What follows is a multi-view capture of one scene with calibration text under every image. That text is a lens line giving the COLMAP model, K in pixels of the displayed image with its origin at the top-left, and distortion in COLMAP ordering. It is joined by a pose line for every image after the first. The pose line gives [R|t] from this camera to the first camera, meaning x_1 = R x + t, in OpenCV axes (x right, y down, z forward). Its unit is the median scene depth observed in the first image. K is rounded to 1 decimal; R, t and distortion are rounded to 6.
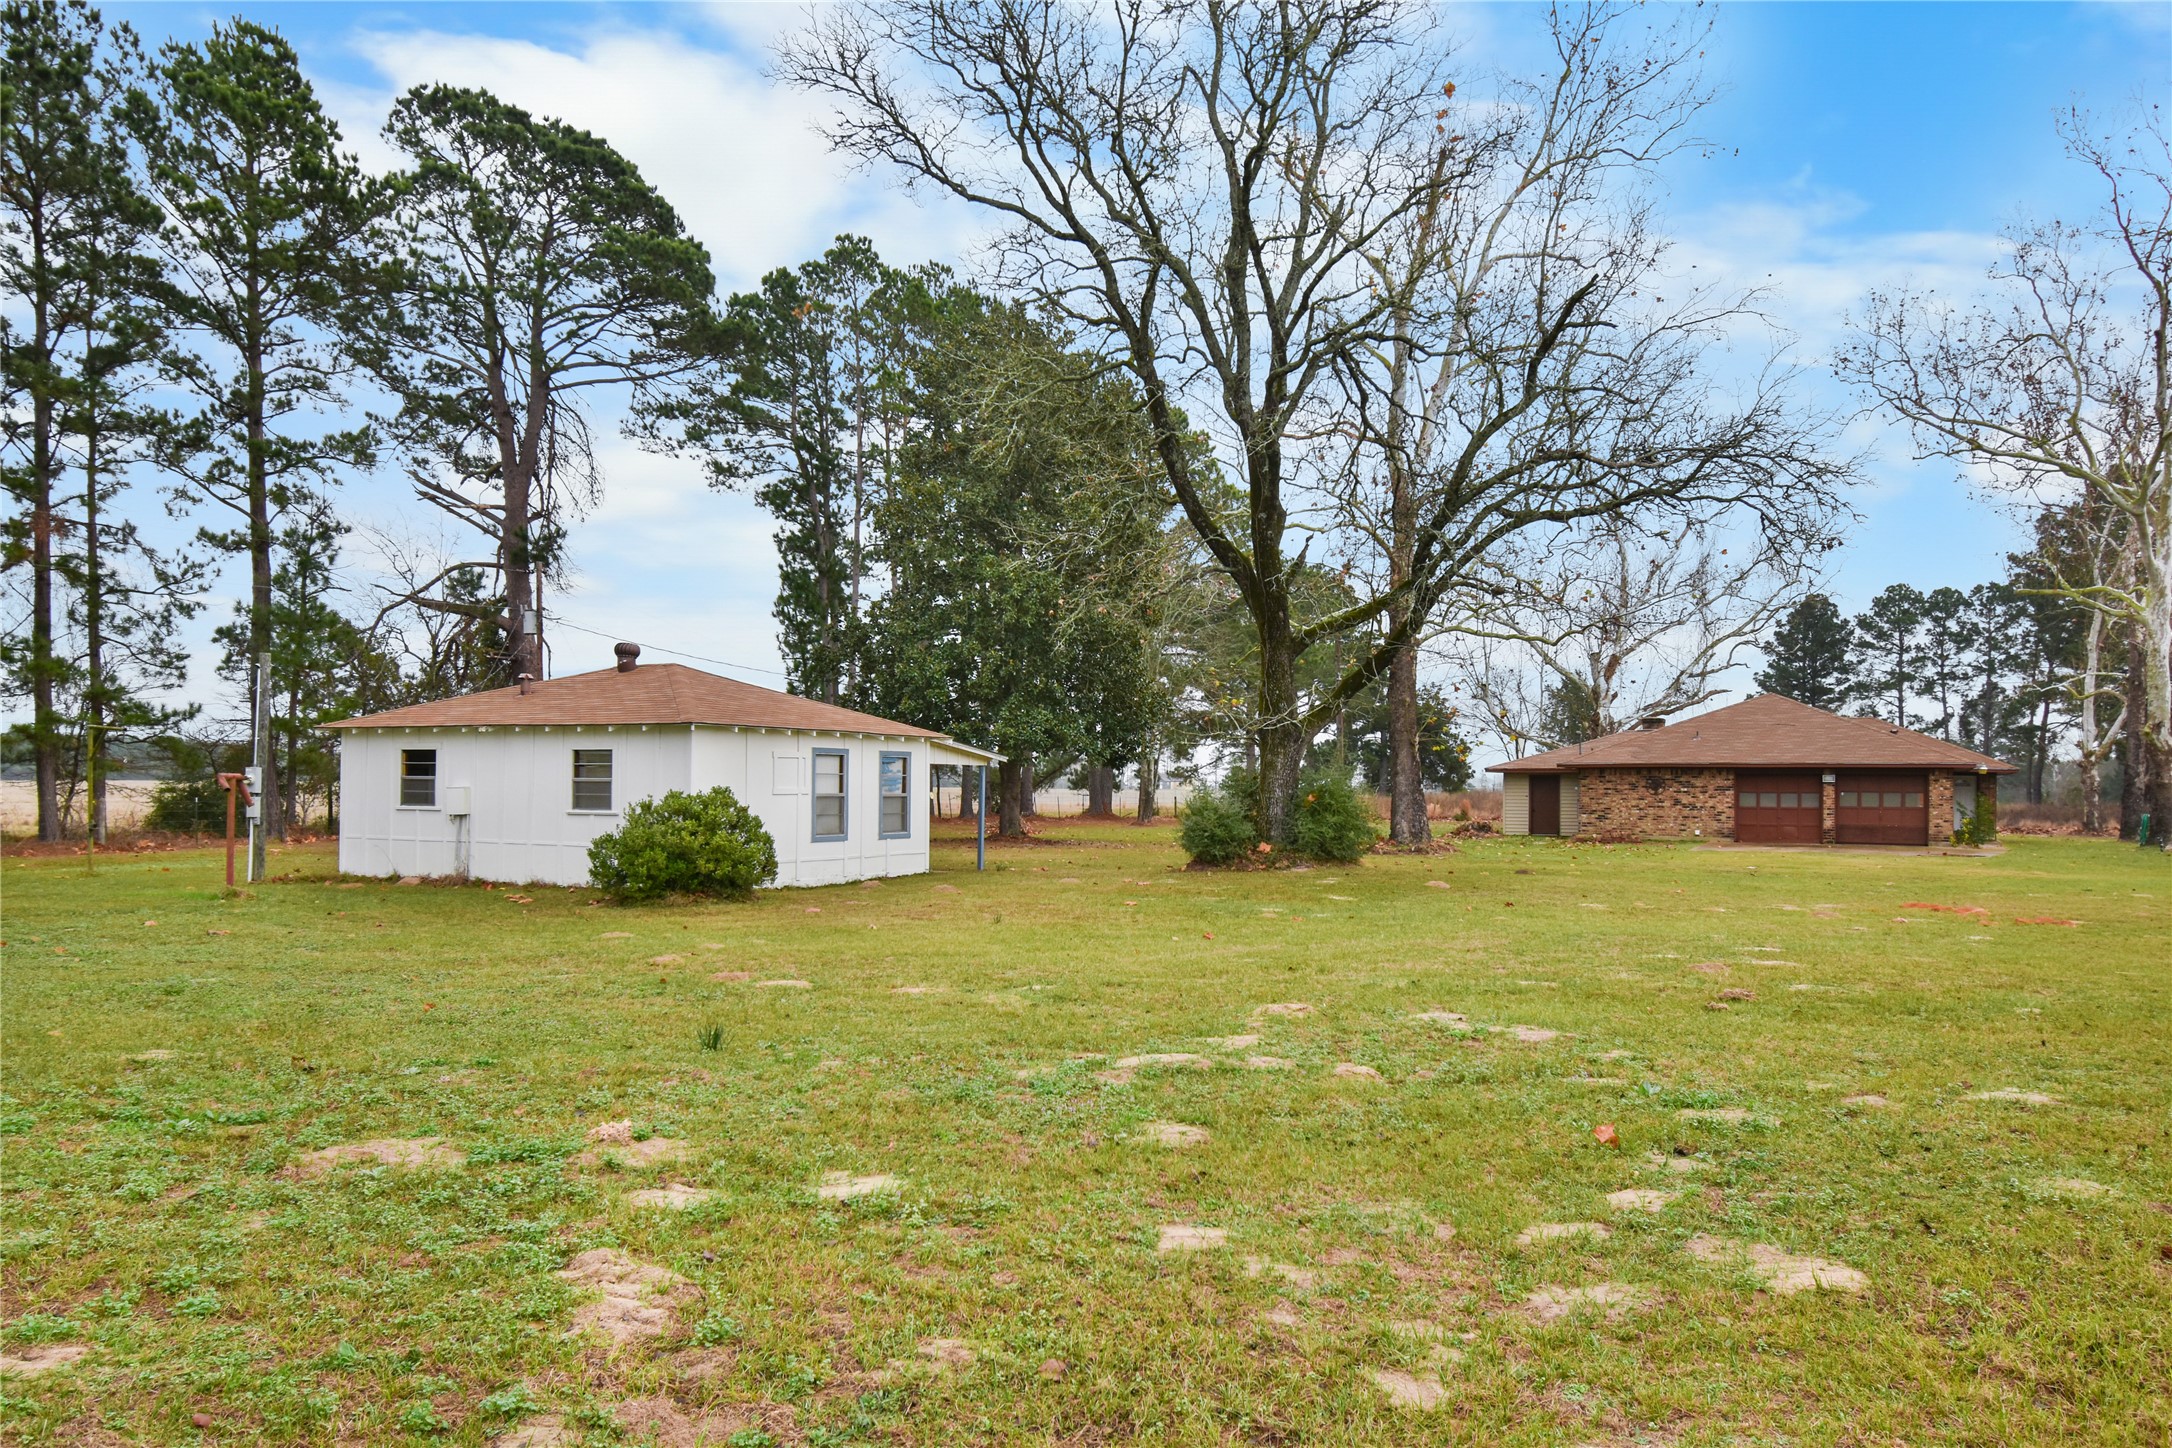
lens RADIAL K [[1562.4, 0, 1079.6], [0, 1562.4, 802.6], [0, 0, 1]] dist [0.000056, -0.002190]
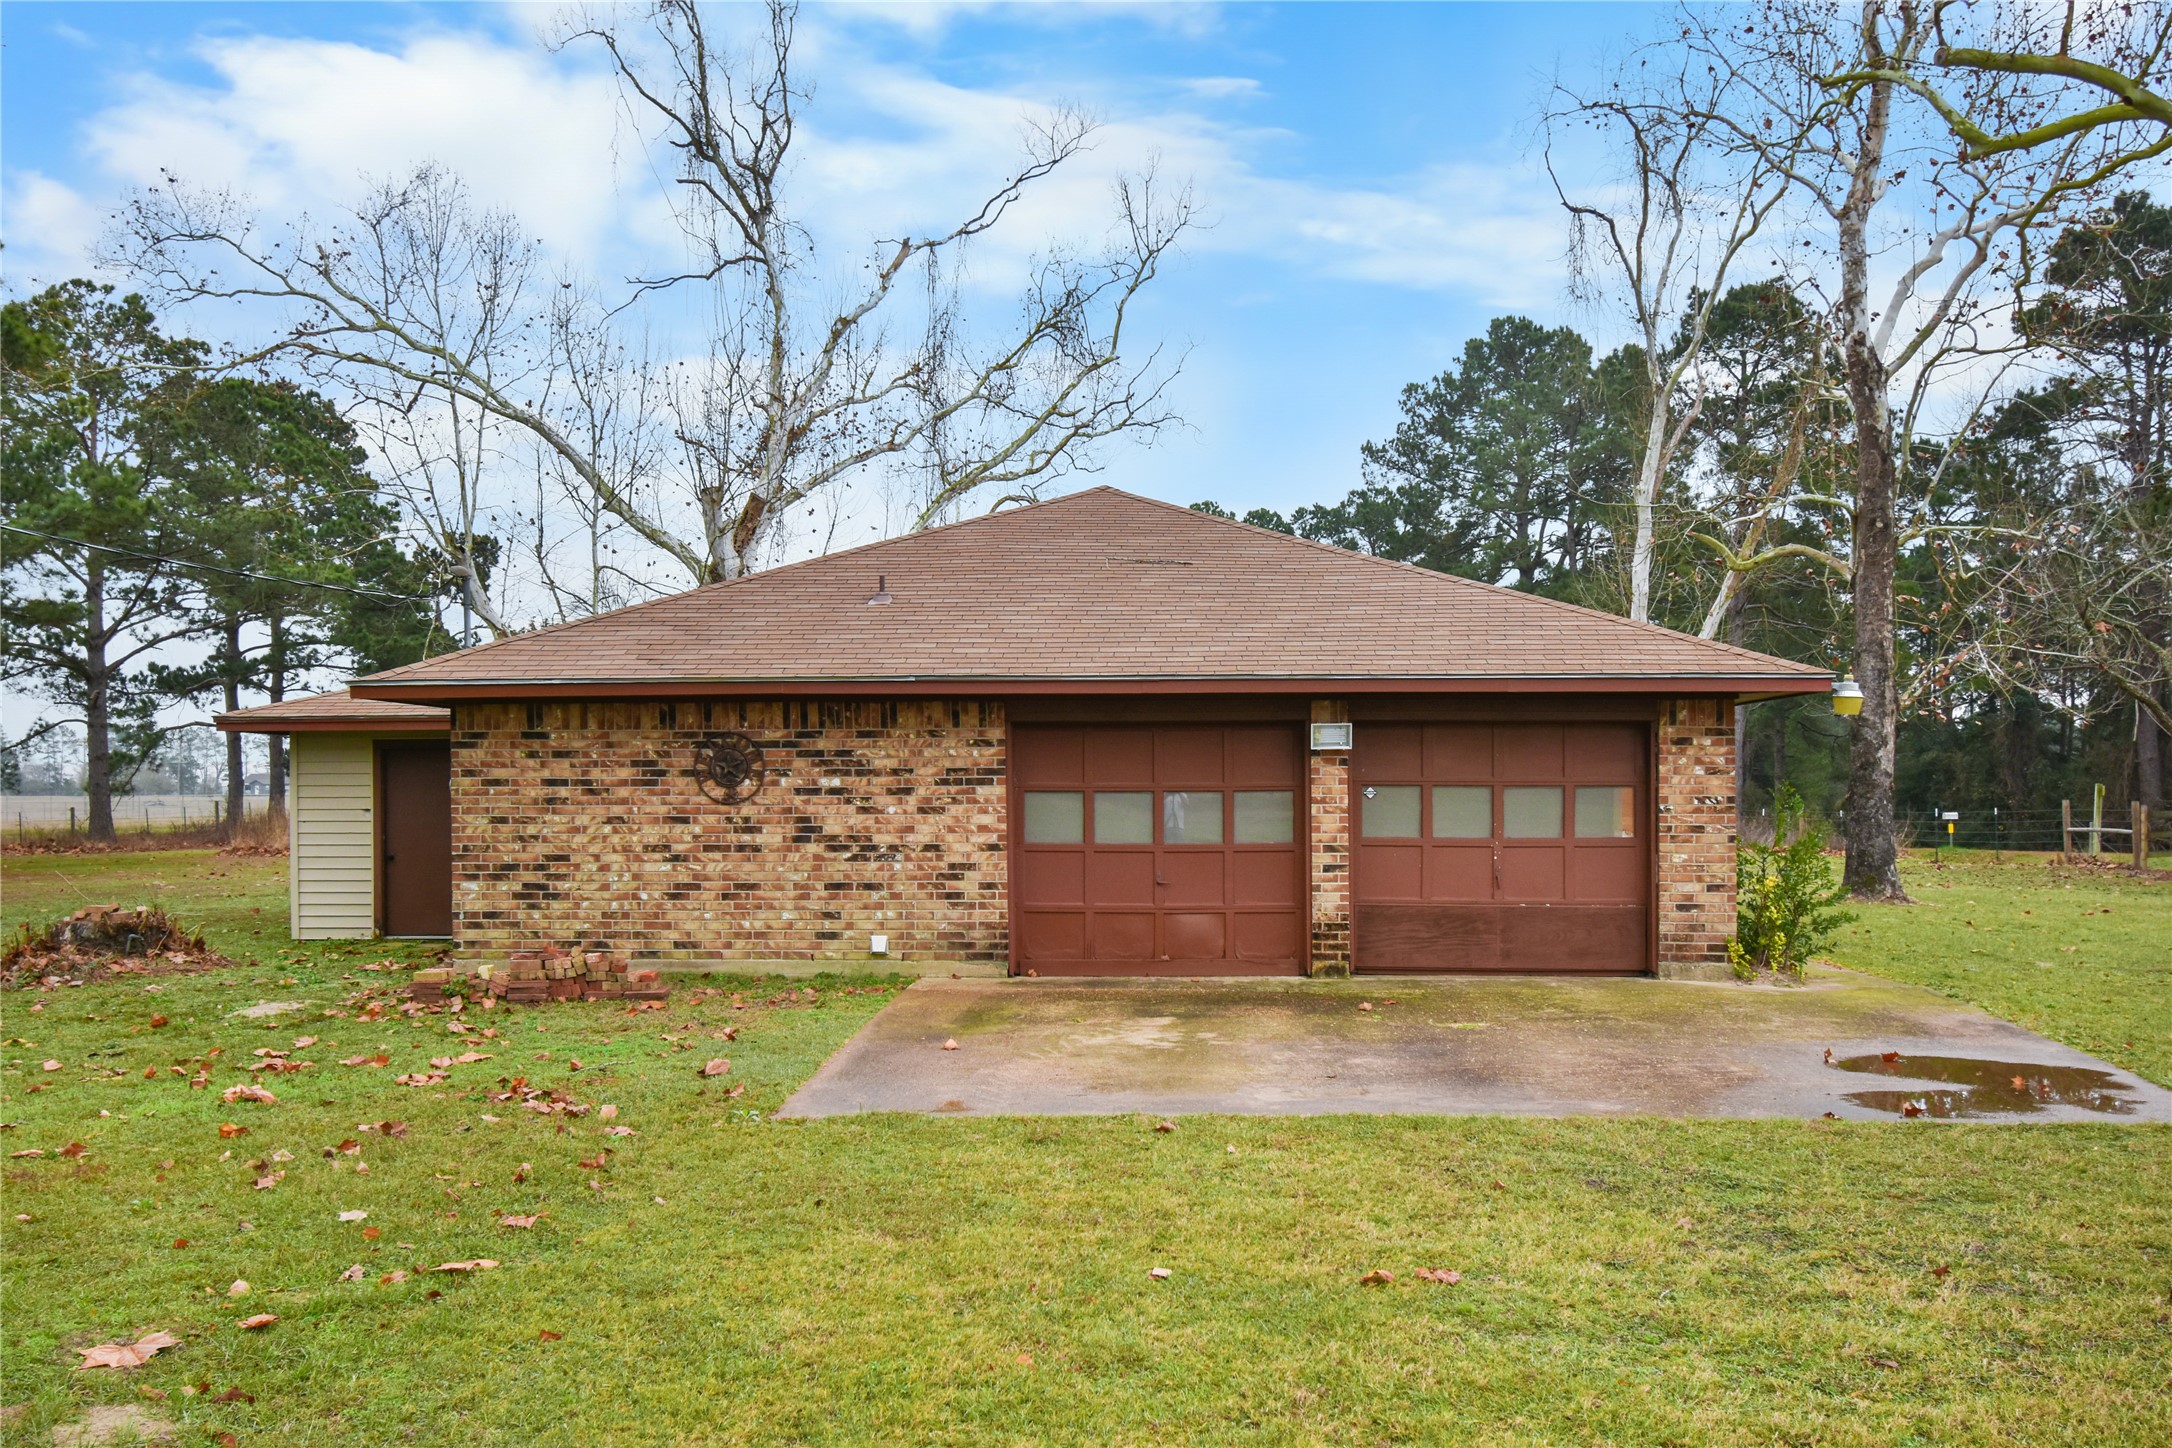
lens RADIAL K [[1878.1, 0, 1085.5], [0, 1878.1, 730.4], [0, 0, 1]] dist [-0.002586, -0.017038]
pose [[0.902490, 0.005418, 0.430677, 0.290281], [0.012708, 0.999151, -0.039200, -0.004096], [-0.430523, 0.040850, 0.901655, 0.698279]]
